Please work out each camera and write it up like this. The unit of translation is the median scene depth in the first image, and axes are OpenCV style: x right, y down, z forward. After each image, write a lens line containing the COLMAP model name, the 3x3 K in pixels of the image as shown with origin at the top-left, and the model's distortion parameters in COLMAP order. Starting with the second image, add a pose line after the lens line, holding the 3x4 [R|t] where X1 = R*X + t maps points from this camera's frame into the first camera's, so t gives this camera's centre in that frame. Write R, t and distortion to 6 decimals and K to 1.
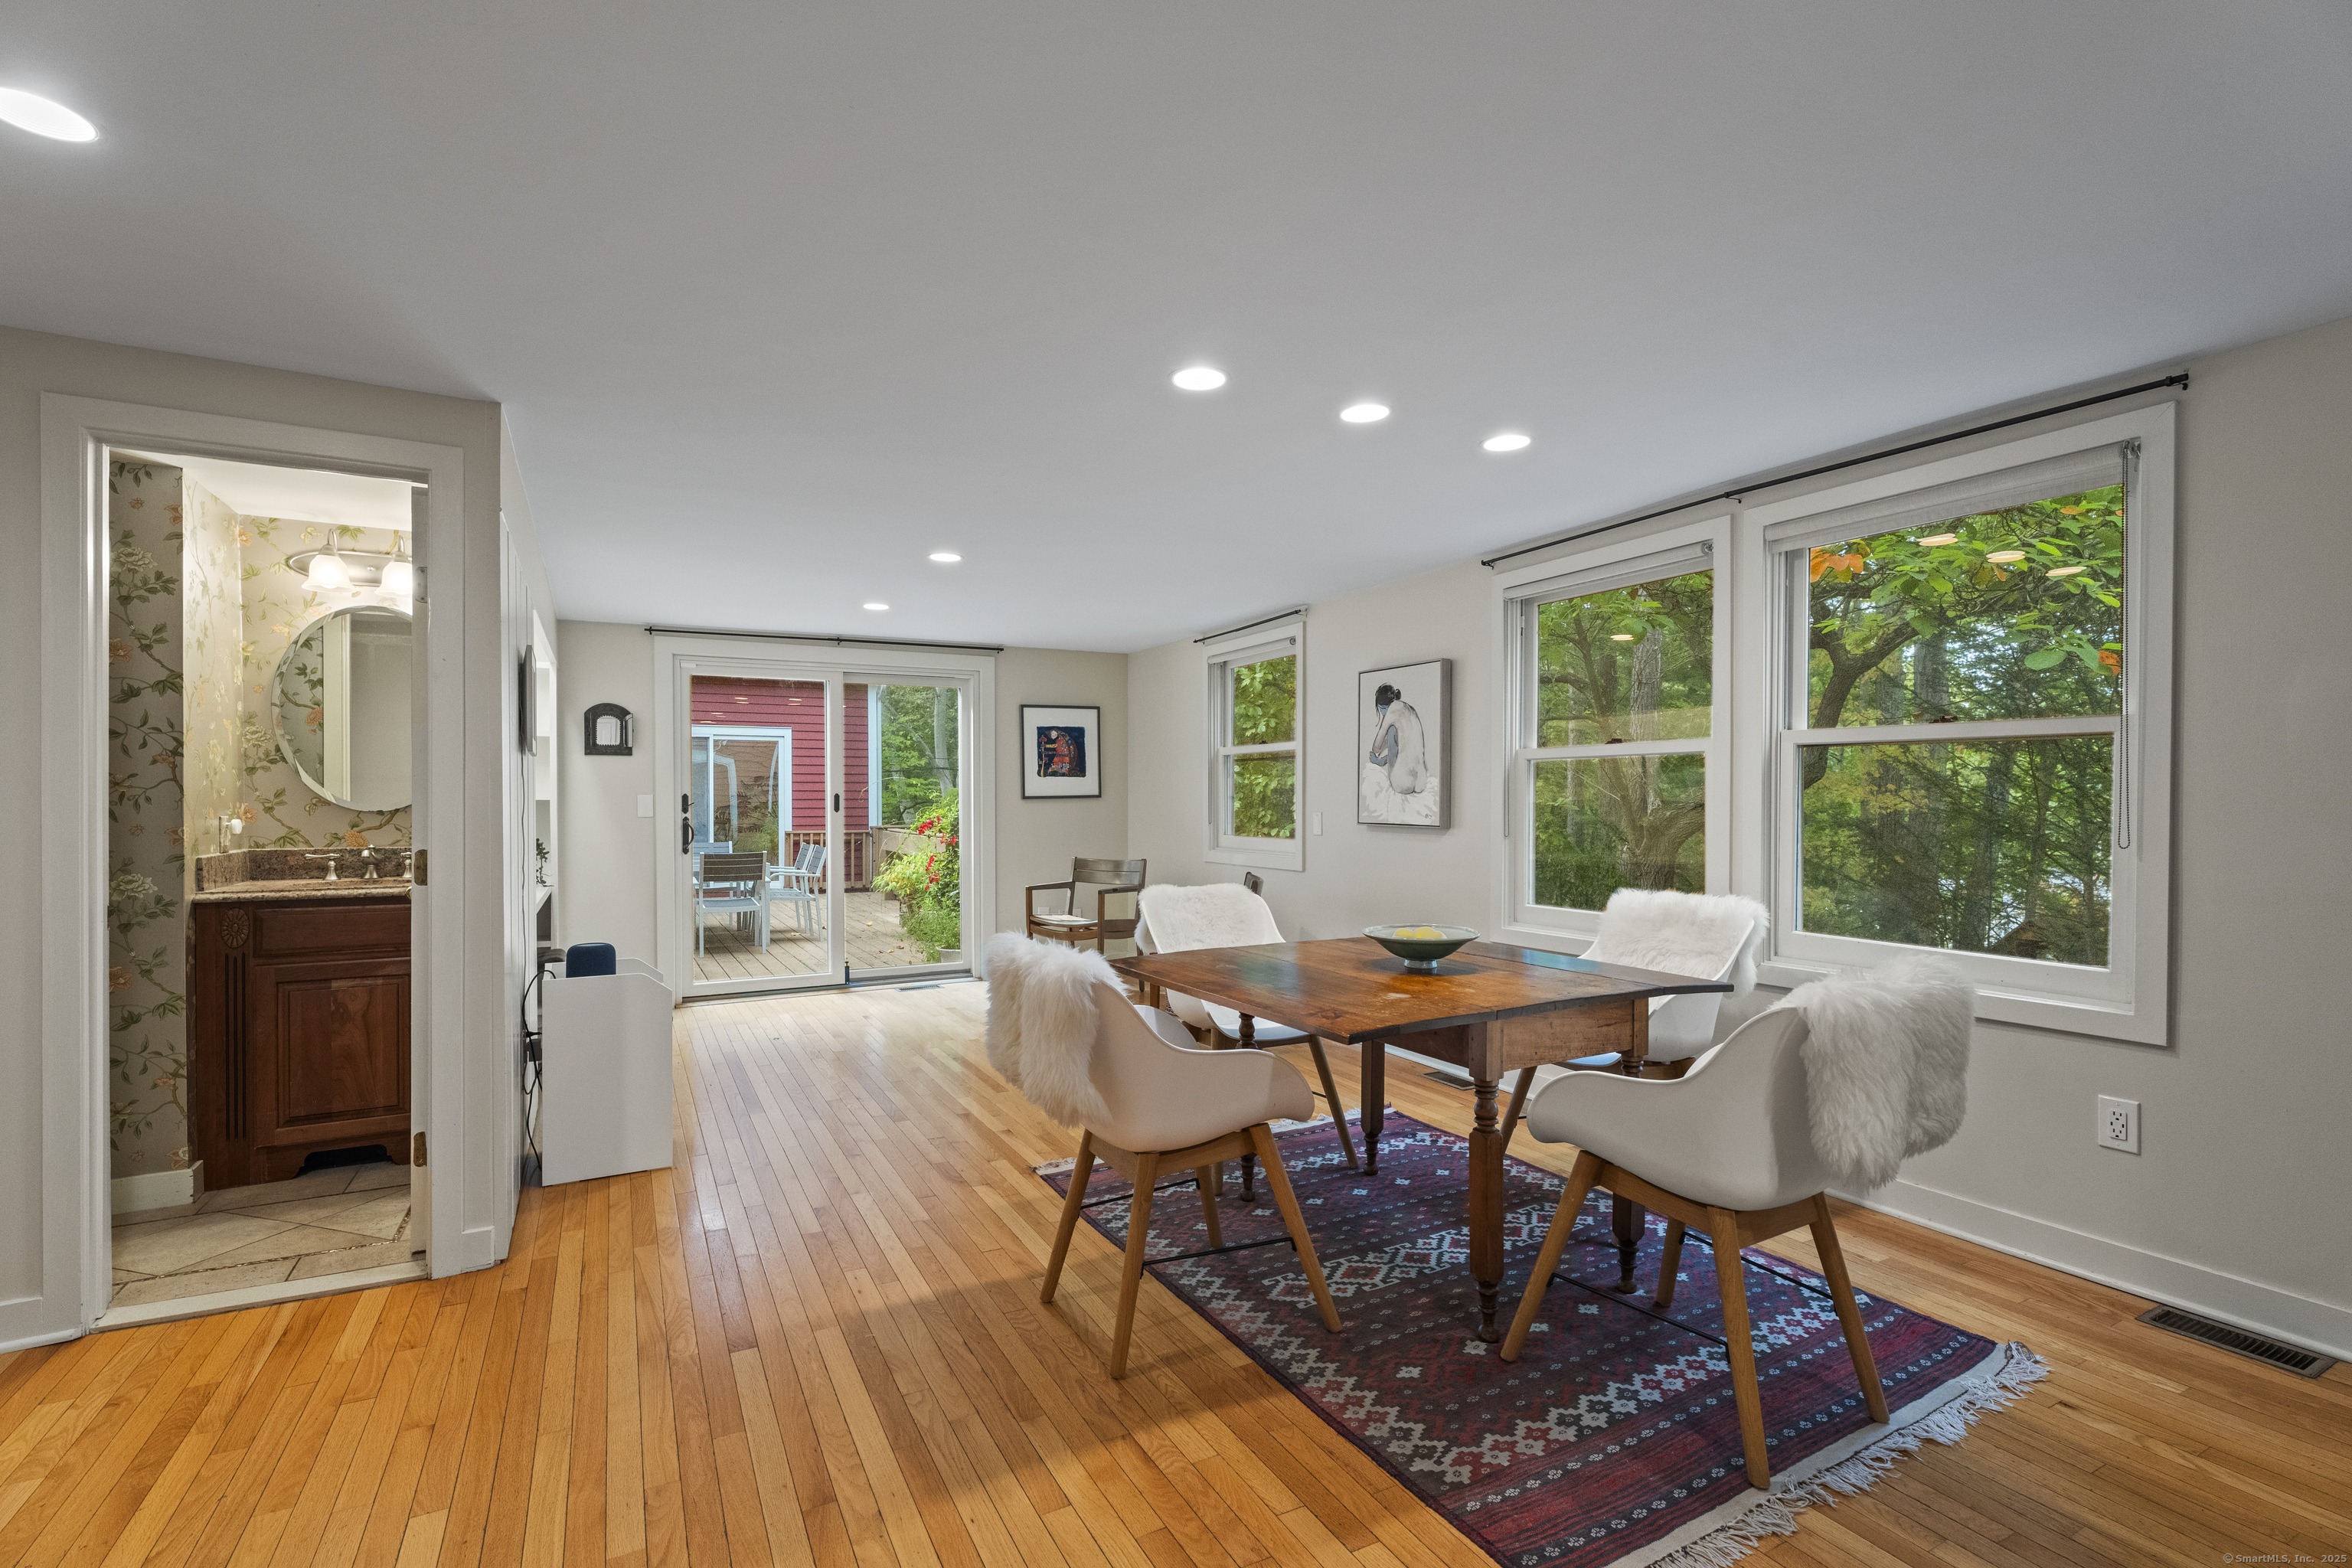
lens RADIAL K [[1057.5, 0, 1171.4], [0, 1057.5, 801.4], [0, 0, 1]] dist [0.000888, 0.000826]
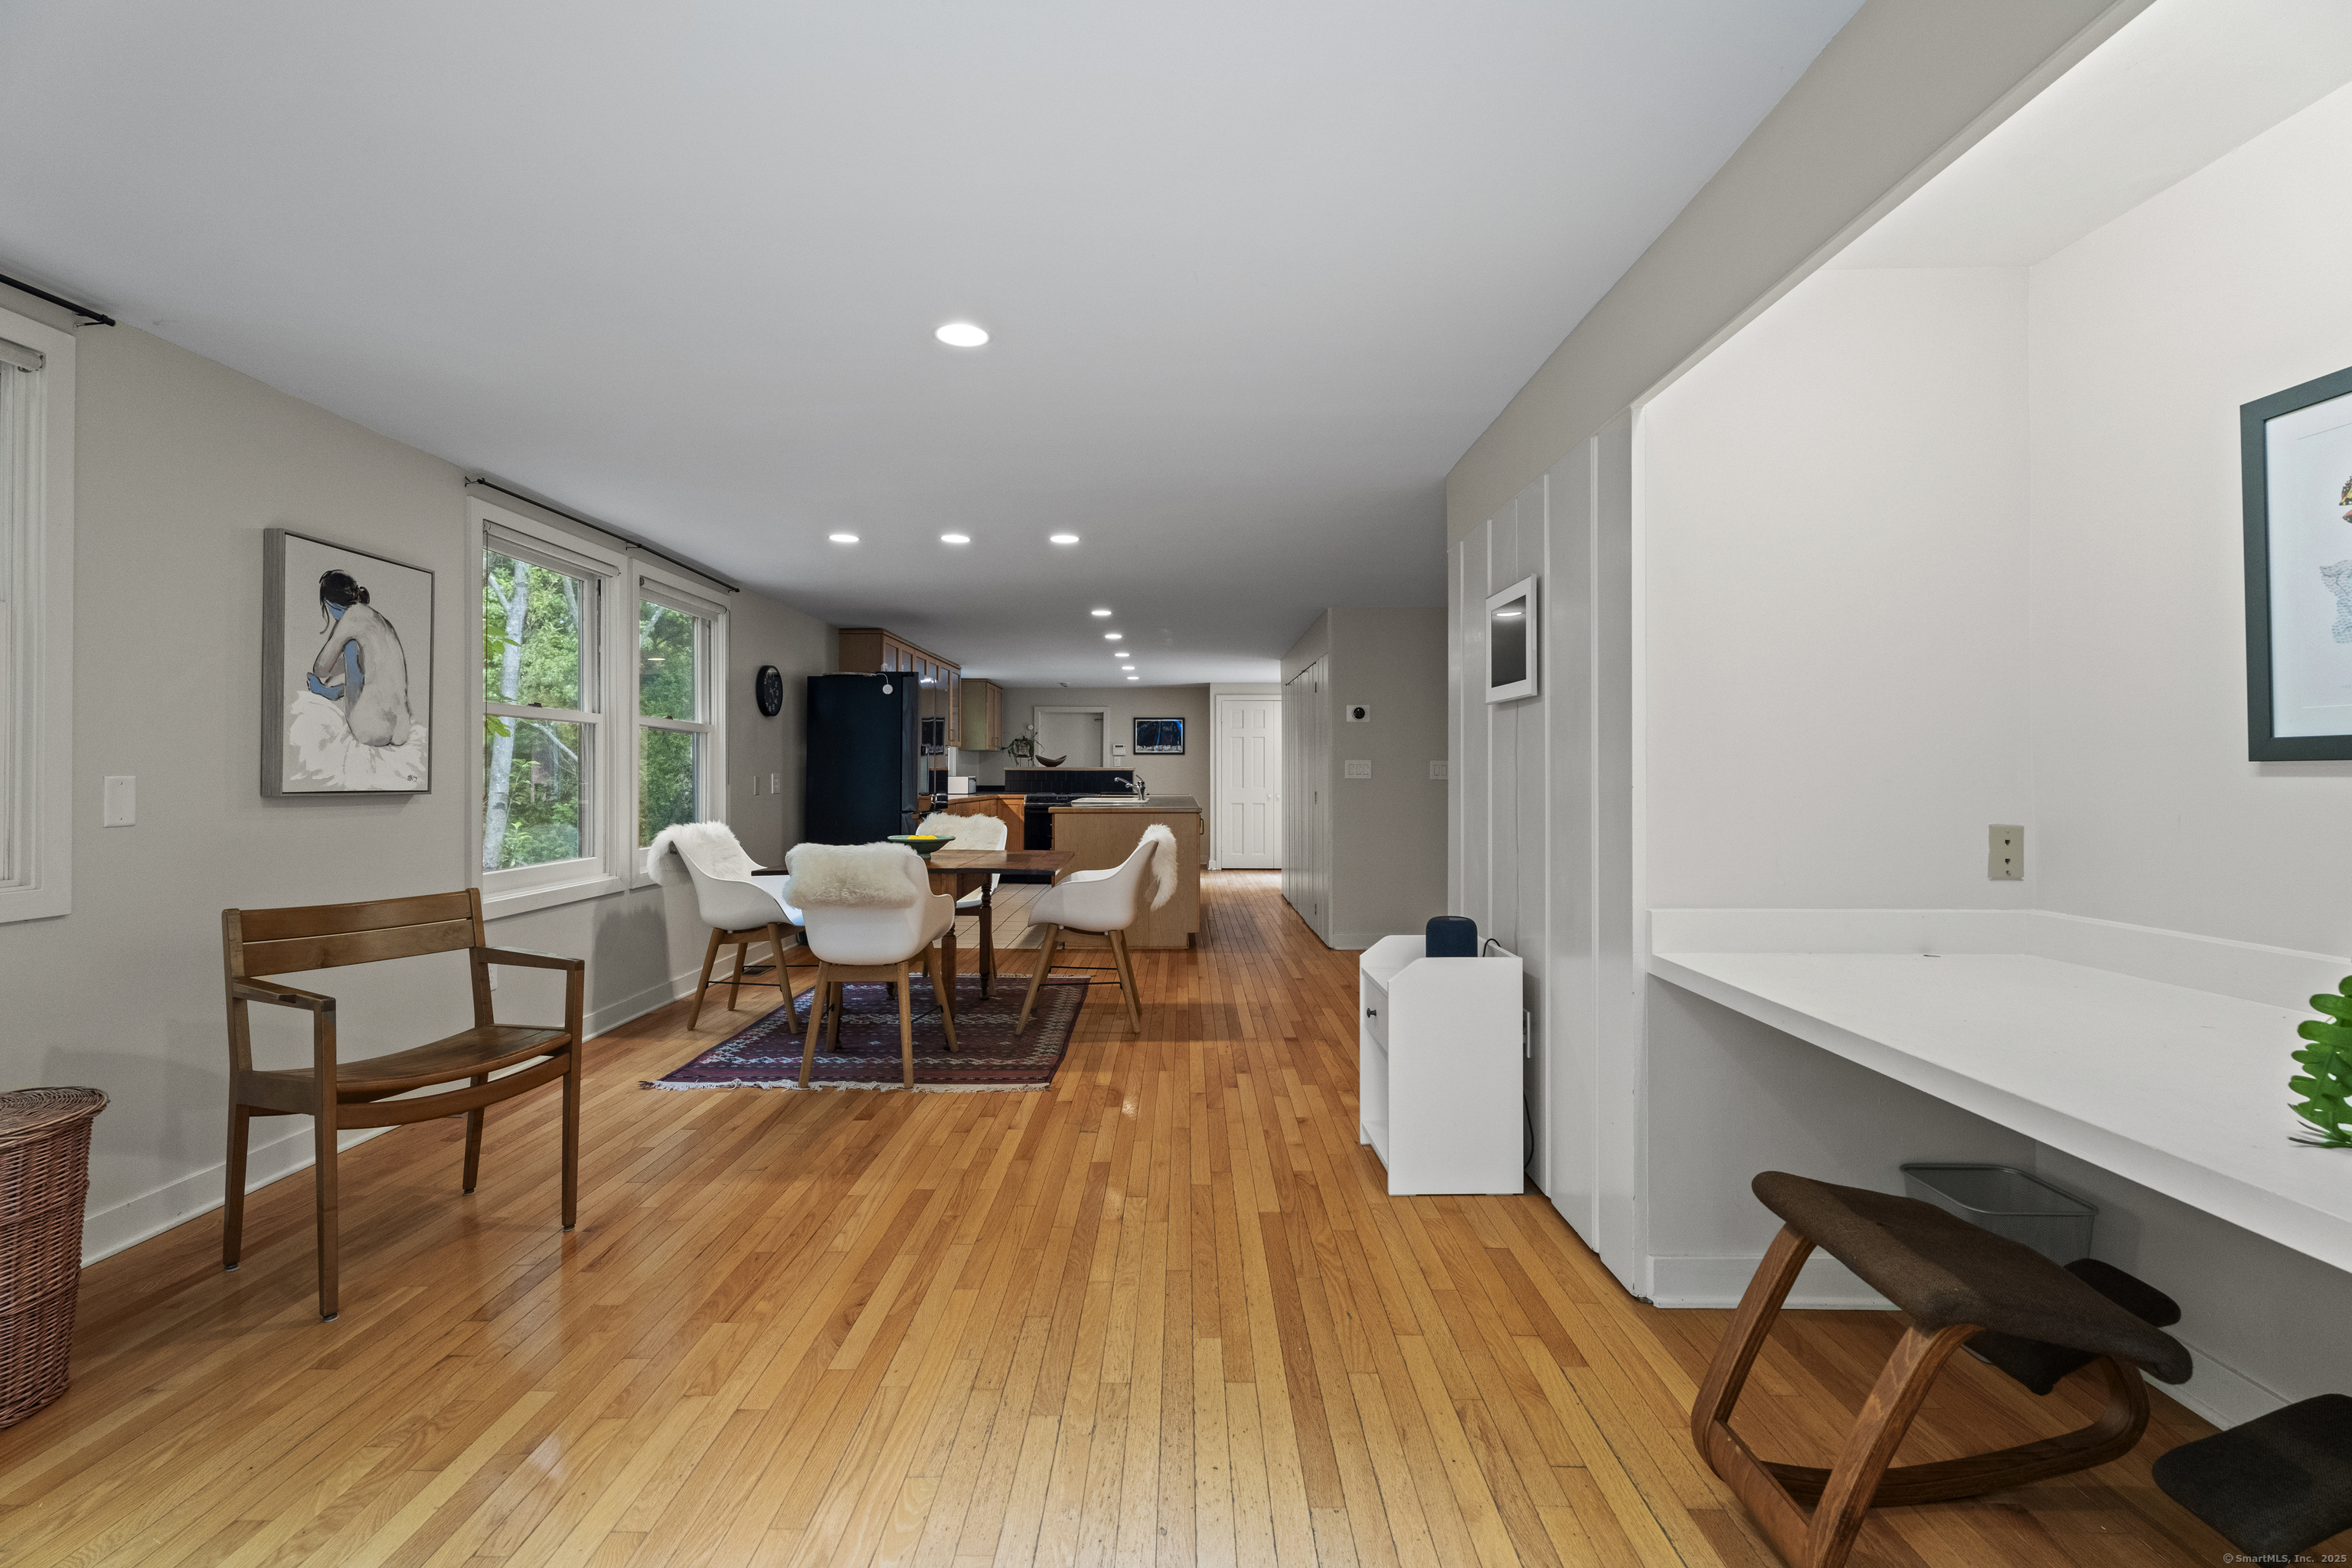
lens RADIAL K [[1057.5, 0, 1166.6], [0, 1057.5, 765.5], [0, 0, 1]] dist [0.000888, 0.000826]
pose [[-0.876670, 0.003766, 0.481078, -0.431763], [0.002434, 0.999991, -0.003393, 0.006946], [-0.481086, -0.001804, -0.876671, 1.062310]]
